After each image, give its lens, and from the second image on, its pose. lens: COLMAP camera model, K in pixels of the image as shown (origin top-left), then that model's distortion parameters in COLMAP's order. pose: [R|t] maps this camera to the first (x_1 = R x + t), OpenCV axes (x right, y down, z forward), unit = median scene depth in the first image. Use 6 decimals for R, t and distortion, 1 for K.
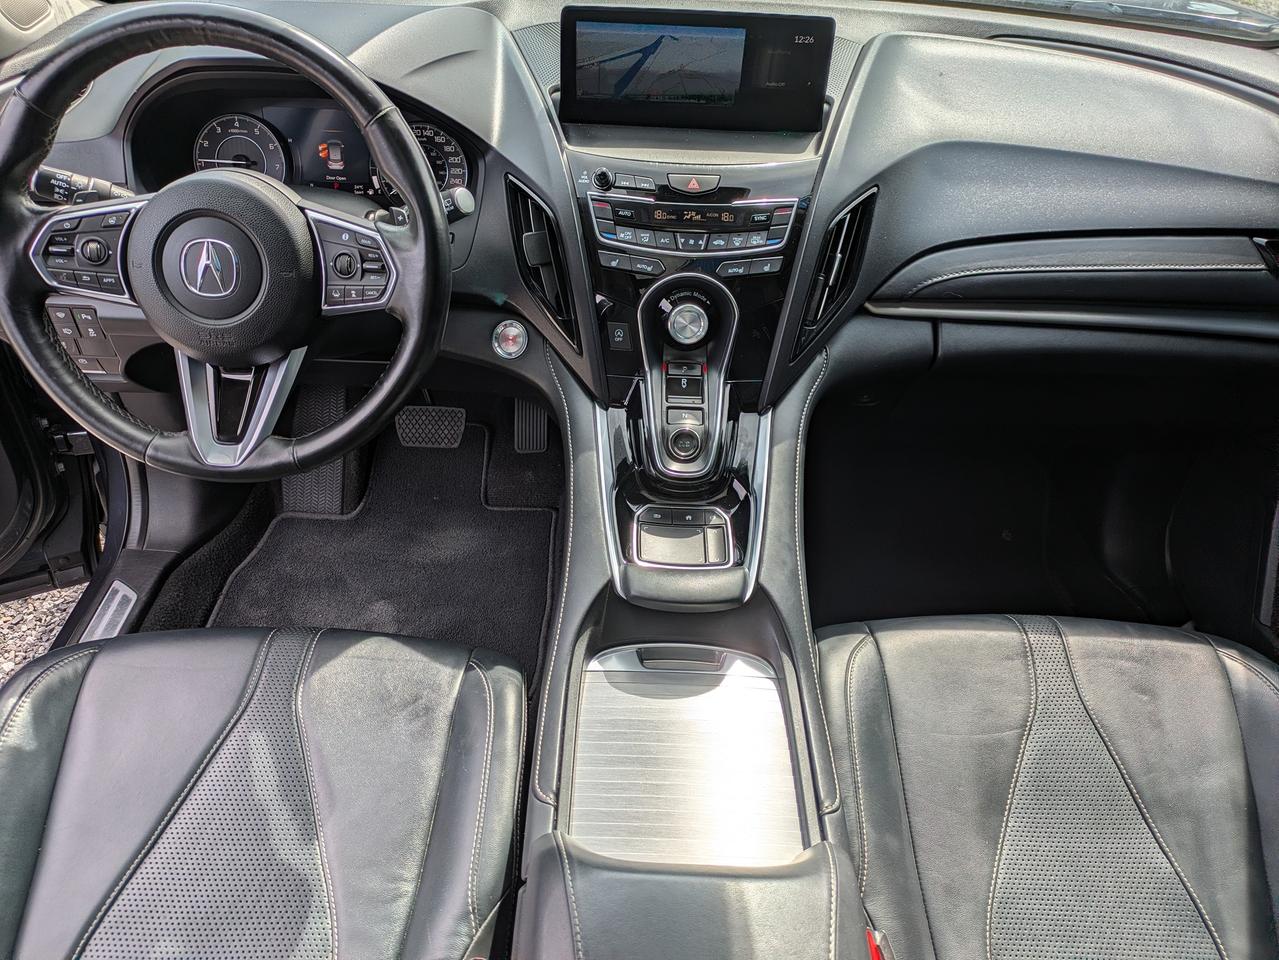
lens RADIAL K [[919.4, 0, 642.6], [0, 919.4, 488.1], [0, 0, 1]] dist [0.021871, -0.003666]
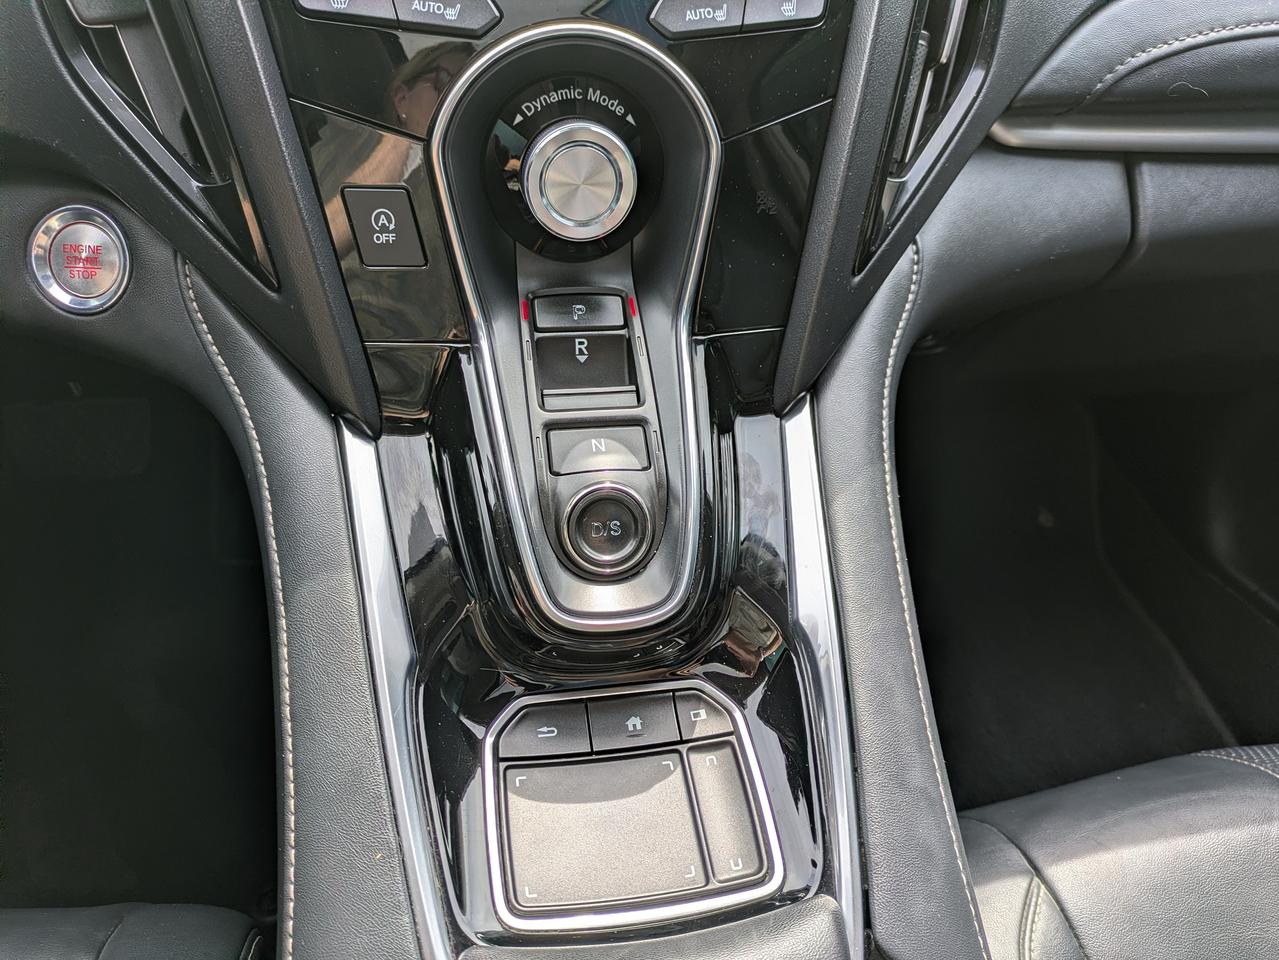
lens RADIAL K [[938.0, 0, 649.0], [0, 938.0, 502.8], [0, 0, 1]] dist [0.006788, -0.003349]
pose [[0.980469, -0.102401, 0.167912, 0.002206], [0.084937, 0.990506, 0.108094, -0.093952], [-0.177387, -0.091721, 0.979858, 0.635070]]
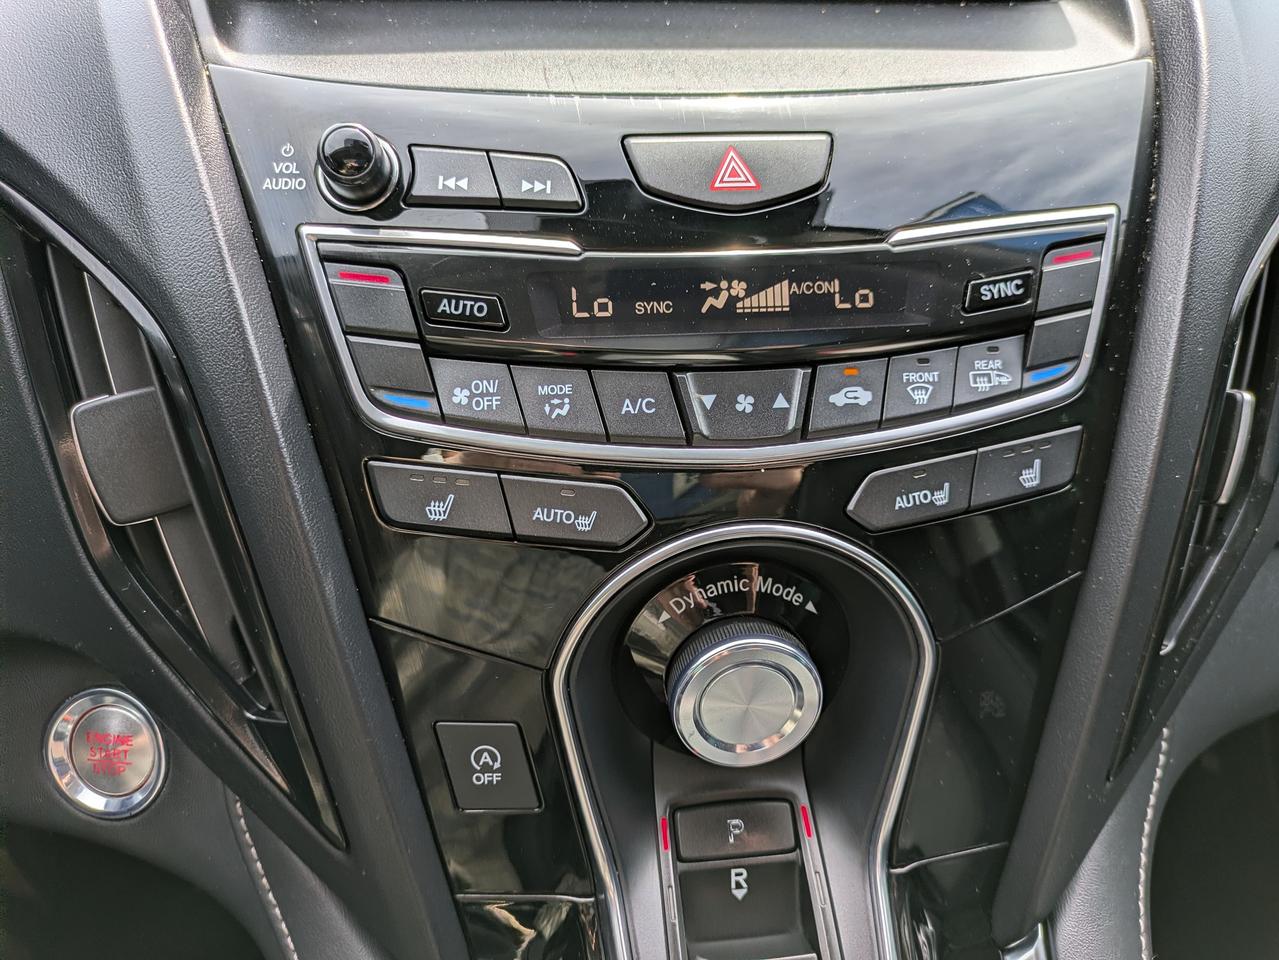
lens RADIAL K [[919.4, 0, 642.6], [0, 919.4, 488.1], [0, 0, 1]] dist [0.021871, -0.003666]
pose [[0.990983, -0.087498, 0.101474, -0.001477], [0.088501, 0.996061, -0.005416, -0.242308], [-0.100601, 0.014348, 0.994823, 0.745127]]
